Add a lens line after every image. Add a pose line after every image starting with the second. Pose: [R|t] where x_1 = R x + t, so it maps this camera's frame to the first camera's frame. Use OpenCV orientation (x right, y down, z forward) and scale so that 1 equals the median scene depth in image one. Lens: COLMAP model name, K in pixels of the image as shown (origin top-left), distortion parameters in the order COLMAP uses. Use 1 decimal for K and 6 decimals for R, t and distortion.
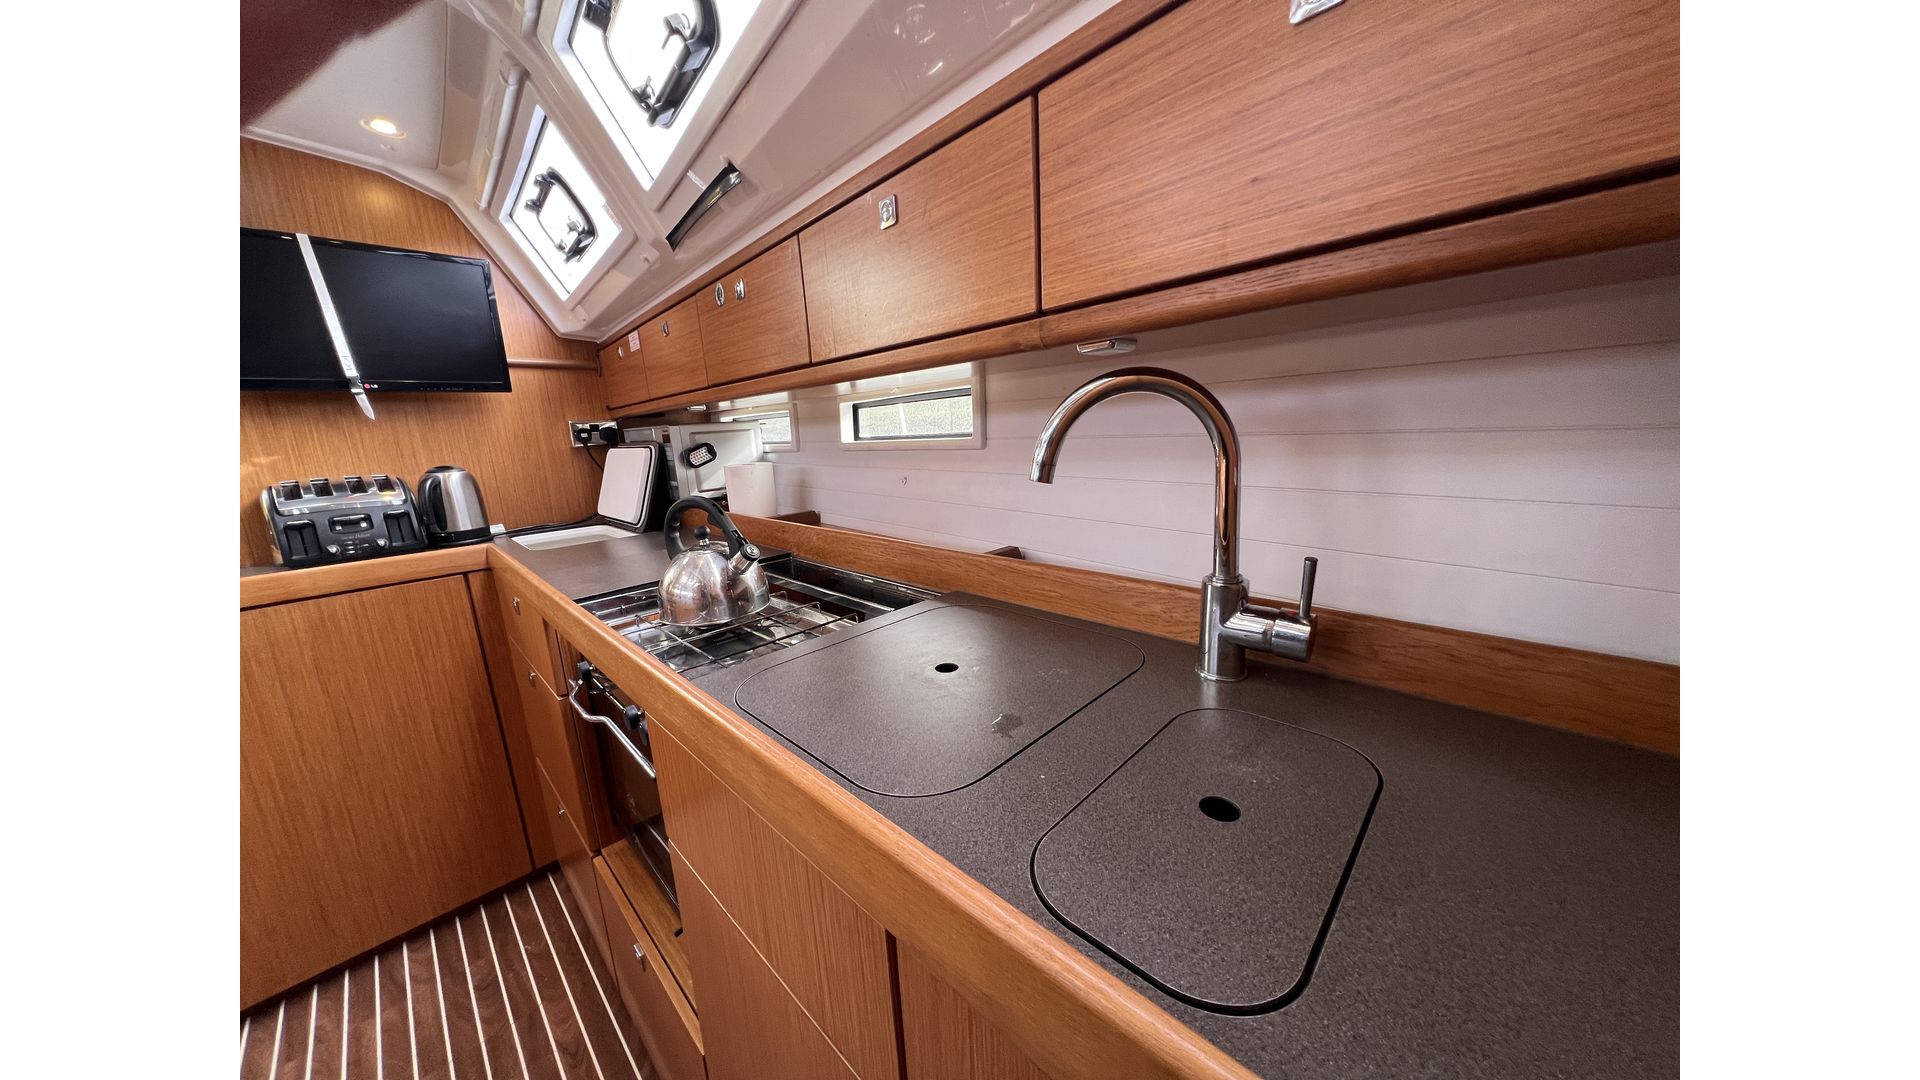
lens RADIAL K [[572.2, 0, 957.3], [0, 572.2, 540.9], [0, 0, 1]] dist [-0.000822, -0.000045]
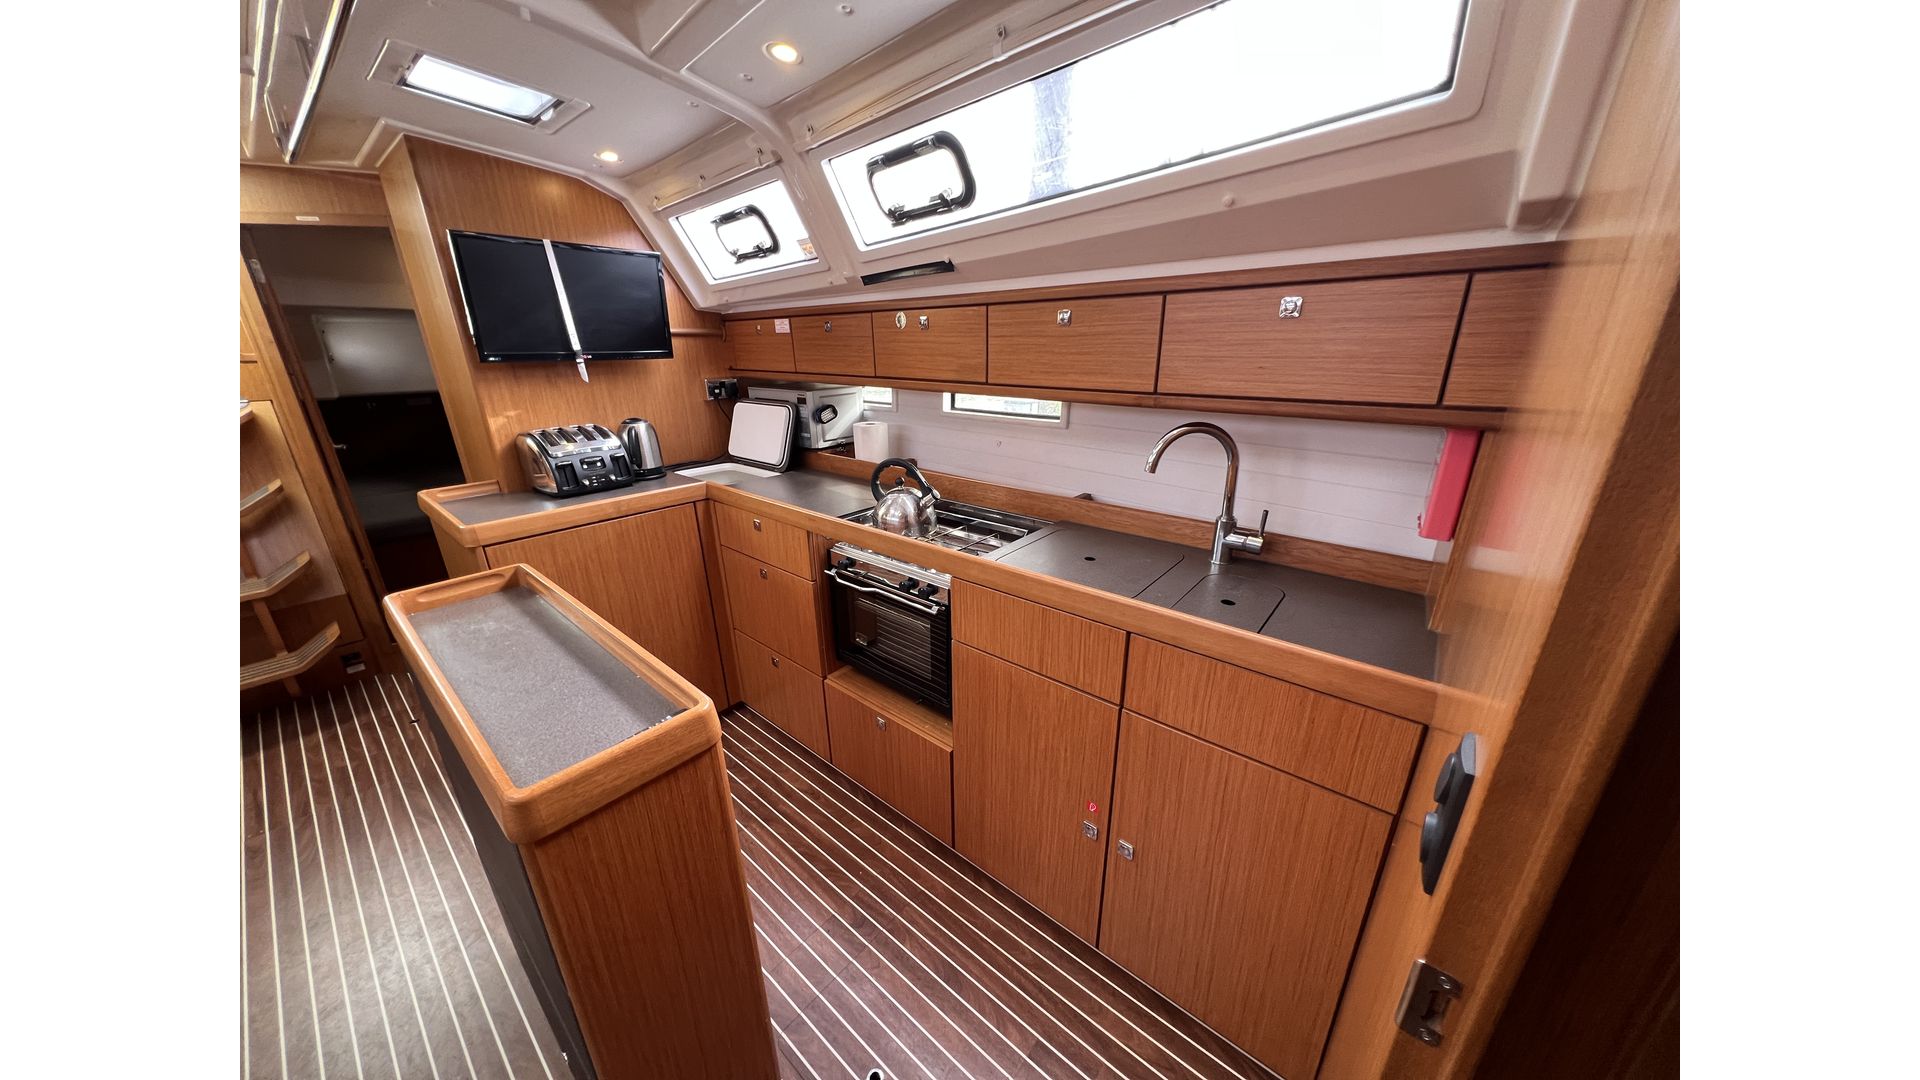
lens RADIAL K [[572.2, 0, 957.3], [0, 572.2, 540.9], [0, 0, 1]] dist [-0.000822, -0.000045]
pose [[0.996554, 0.012044, 0.082070, -0.331061], [-0.022670, 0.991281, 0.129797, -0.048455], [-0.079792, -0.131210, 0.988138, -0.489770]]
